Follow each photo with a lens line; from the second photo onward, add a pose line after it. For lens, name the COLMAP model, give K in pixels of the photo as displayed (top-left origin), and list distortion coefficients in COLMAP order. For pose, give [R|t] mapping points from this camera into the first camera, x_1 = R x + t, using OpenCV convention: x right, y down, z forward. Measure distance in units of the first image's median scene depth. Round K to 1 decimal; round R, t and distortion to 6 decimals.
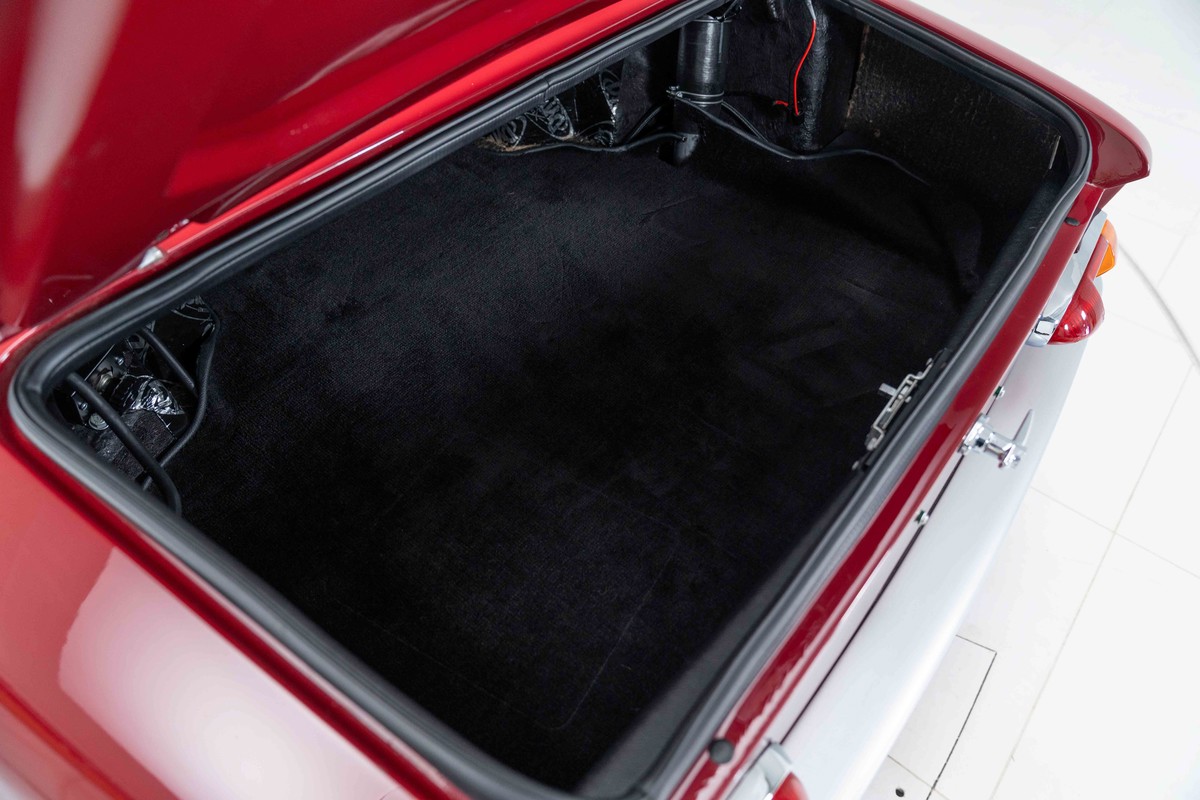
lens RADIAL K [[807.0, 0, 600.0], [0, 807.0, 400.0], [0, 0, 1]] dist [-0.025127, 0.004505]
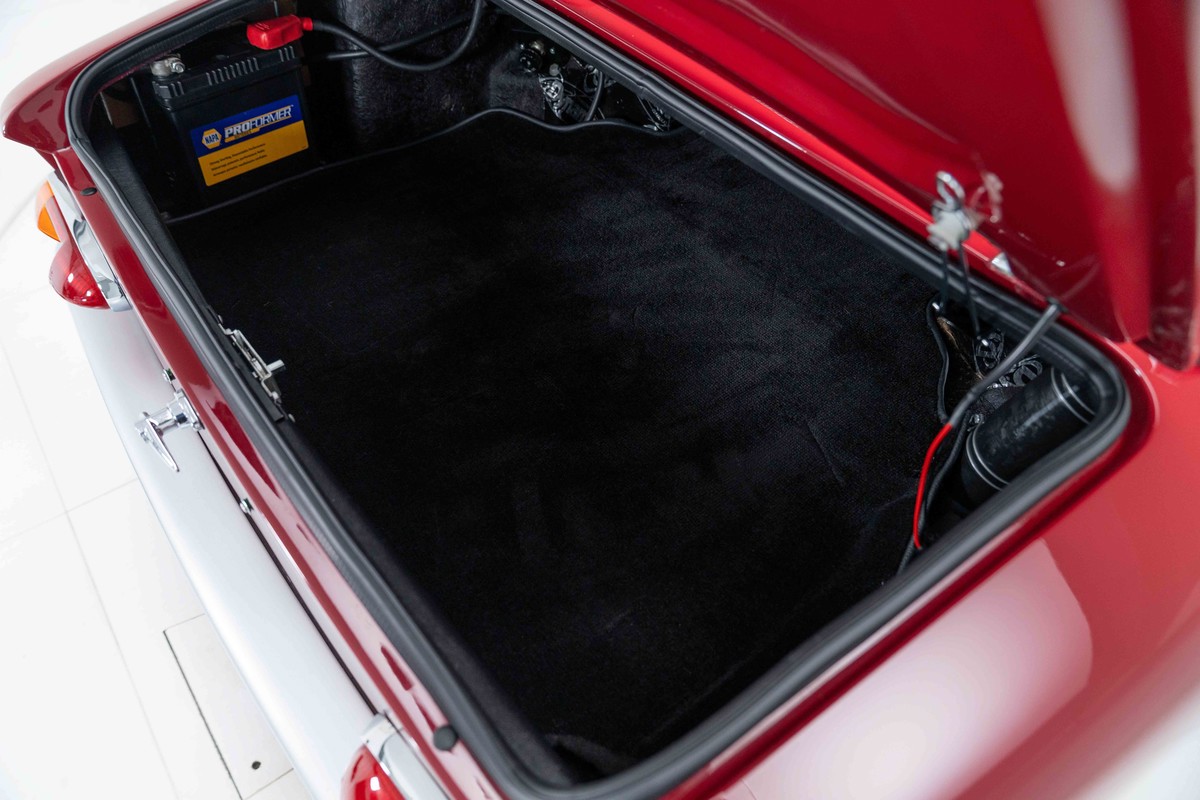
lens RADIAL K [[807.0, 0, 600.0], [0, 807.0, 400.0], [0, 0, 1]] dist [-0.025127, 0.004505]
pose [[-0.224913, 0.716571, -0.660258, 0.586248], [-0.740237, 0.314980, 0.594000, -0.545021], [0.633611, 0.622346, 0.459589, 0.504528]]
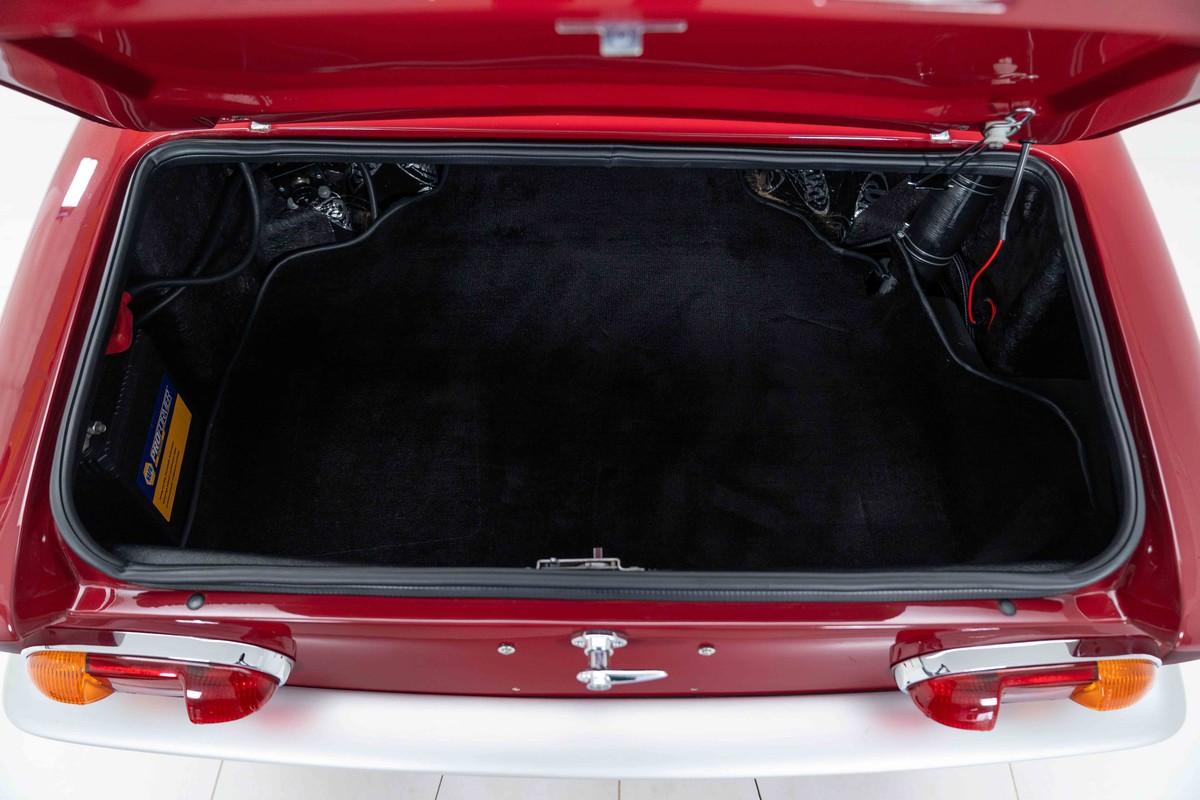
lens RADIAL K [[807.0, 0, 600.0], [0, 807.0, 400.0], [0, 0, 1]] dist [-0.025127, 0.004505]
pose [[0.615691, 0.623059, -0.482413, 0.455924], [-0.578755, 0.773027, 0.259752, -0.272999], [0.534759, 0.119272, 0.836545, 0.058215]]
